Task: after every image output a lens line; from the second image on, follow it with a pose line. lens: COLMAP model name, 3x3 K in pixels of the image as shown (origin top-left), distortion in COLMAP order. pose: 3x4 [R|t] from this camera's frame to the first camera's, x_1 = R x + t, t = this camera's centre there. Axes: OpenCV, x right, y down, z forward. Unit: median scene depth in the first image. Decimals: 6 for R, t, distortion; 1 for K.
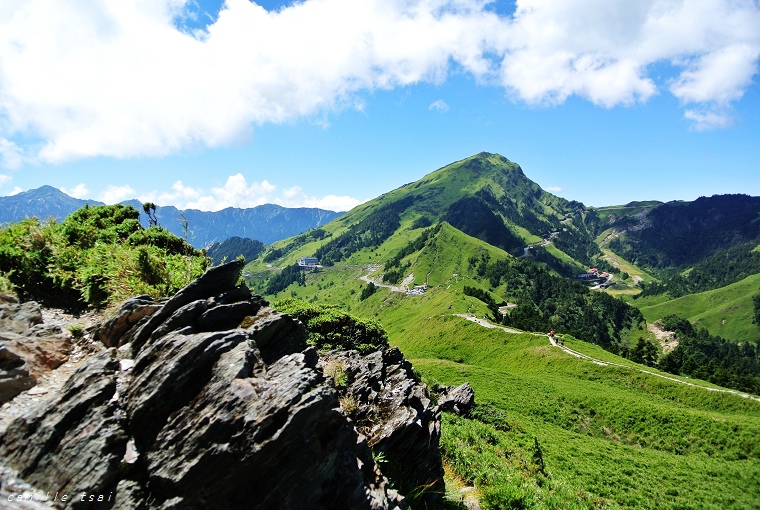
lens RADIAL K [[597.1, 0, 380.0], [0, 597.1, 255.0], [0, 0, 1]] dist [-0.089608, 0.054377]
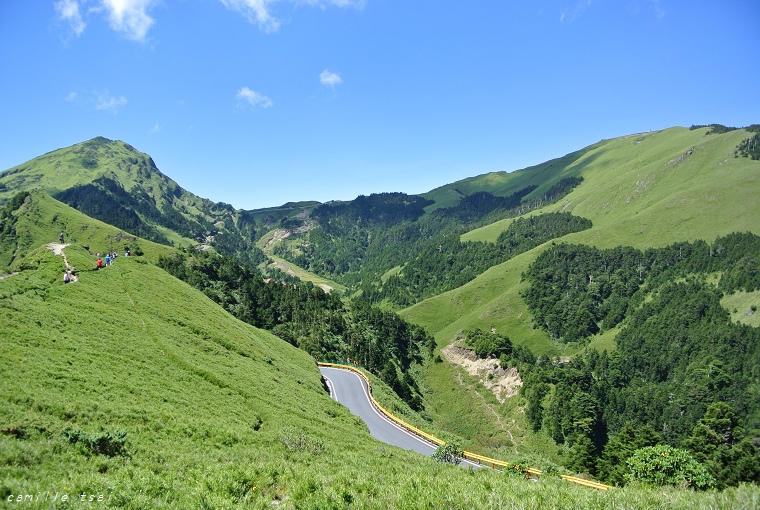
lens RADIAL K [[591.1, 0, 377.1], [0, 591.1, 261.4], [0, 0, 1]] dist [-0.091343, 0.044290]
pose [[0.812620, -0.048745, 0.580752, 0.040867], [0.066621, 0.997733, -0.009476, 0.017853], [-0.578974, 0.046390, 0.814025, 0.319719]]
